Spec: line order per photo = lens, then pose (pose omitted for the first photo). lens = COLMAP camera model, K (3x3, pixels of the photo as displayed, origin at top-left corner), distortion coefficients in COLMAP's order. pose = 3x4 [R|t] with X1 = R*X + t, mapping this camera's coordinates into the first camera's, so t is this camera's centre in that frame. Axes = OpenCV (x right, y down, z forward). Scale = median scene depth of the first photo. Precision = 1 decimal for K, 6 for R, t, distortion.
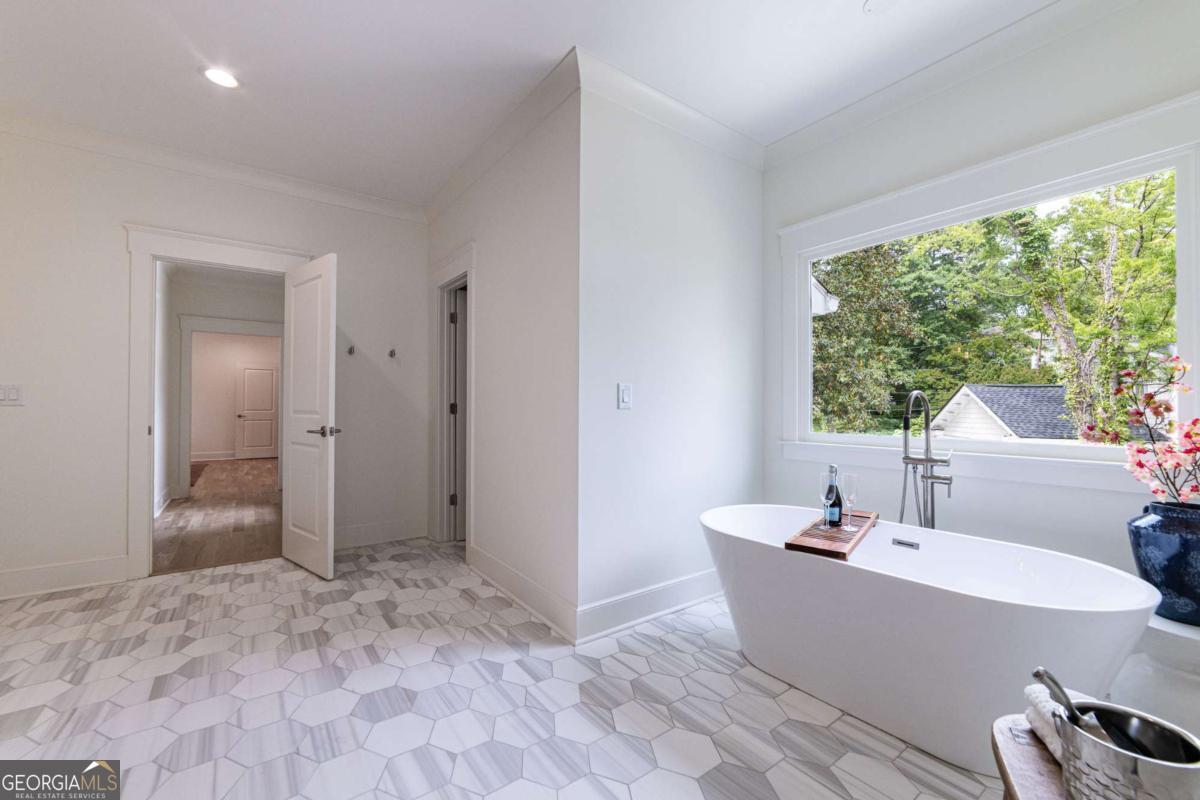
lens RADIAL K [[474.9, 0, 596.7], [0, 474.9, 405.0], [0, 0, 1]] dist [-0.011874, 0.003730]
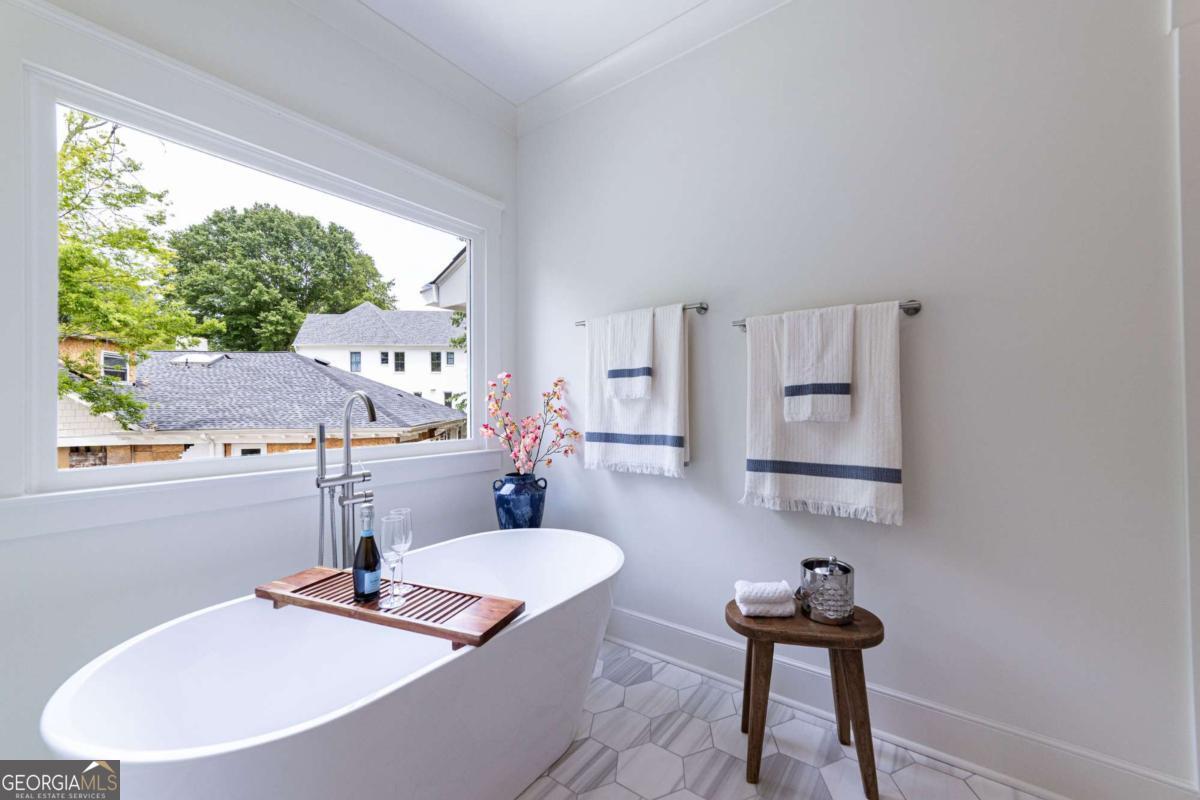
lens RADIAL K [[474.9, 0, 598.3], [0, 474.9, 402.6], [0, 0, 1]] dist [-0.011874, 0.003730]
pose [[-0.278743, -0.008809, 0.960325, -0.206145], [-0.006038, 0.999954, 0.007420, -0.020122], [-0.960347, -0.003730, -0.278784, 0.904084]]
